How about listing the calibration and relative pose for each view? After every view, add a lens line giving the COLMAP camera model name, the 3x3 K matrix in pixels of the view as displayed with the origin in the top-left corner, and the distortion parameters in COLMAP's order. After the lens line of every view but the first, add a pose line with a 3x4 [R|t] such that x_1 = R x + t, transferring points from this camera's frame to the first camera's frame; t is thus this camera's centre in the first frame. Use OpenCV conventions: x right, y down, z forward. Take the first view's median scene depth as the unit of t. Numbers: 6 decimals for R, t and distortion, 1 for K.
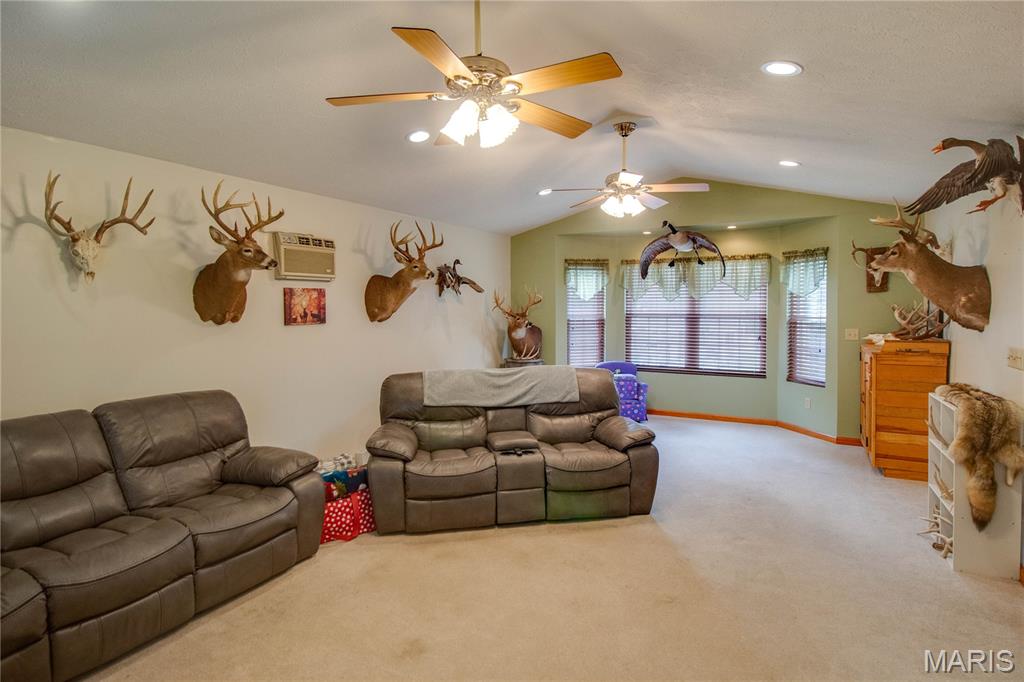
lens RADIAL K [[504.3, 0, 533.5], [0, 504.3, 319.8], [0, 0, 1]] dist [0.001165, -0.015483]
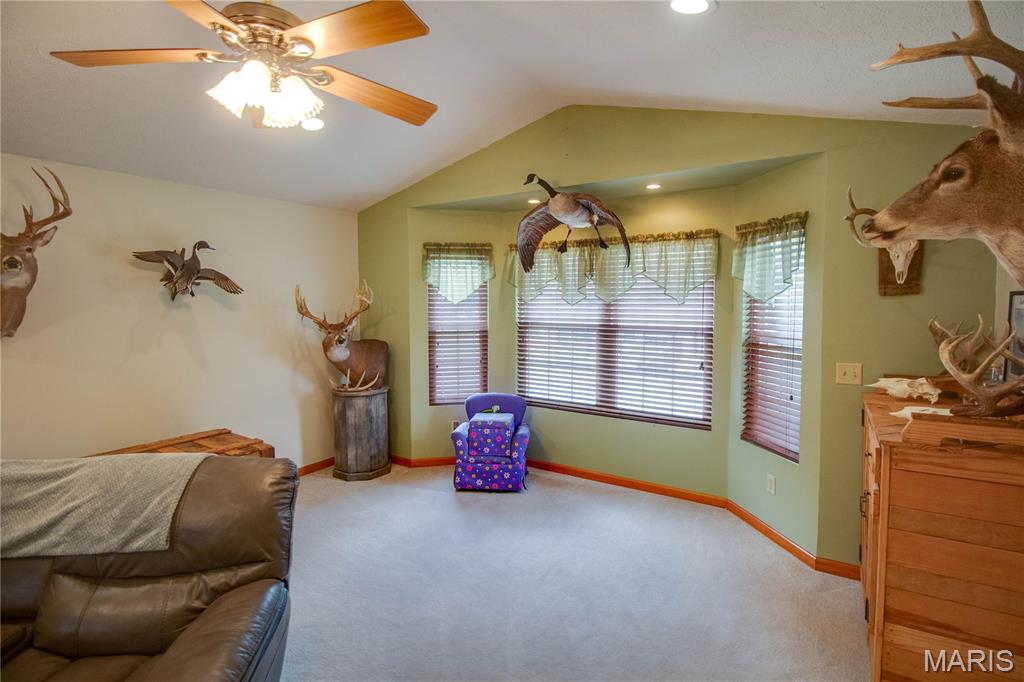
lens RADIAL K [[487.0, 0, 519.2], [0, 487.0, 323.1], [0, 0, 1]] dist [-0.001697, -0.012471]
pose [[0.997477, 0.006256, -0.070717, 0.276127], [-0.004928, 0.999809, 0.018937, -0.028391], [0.070822, -0.018540, 0.997317, 0.398416]]
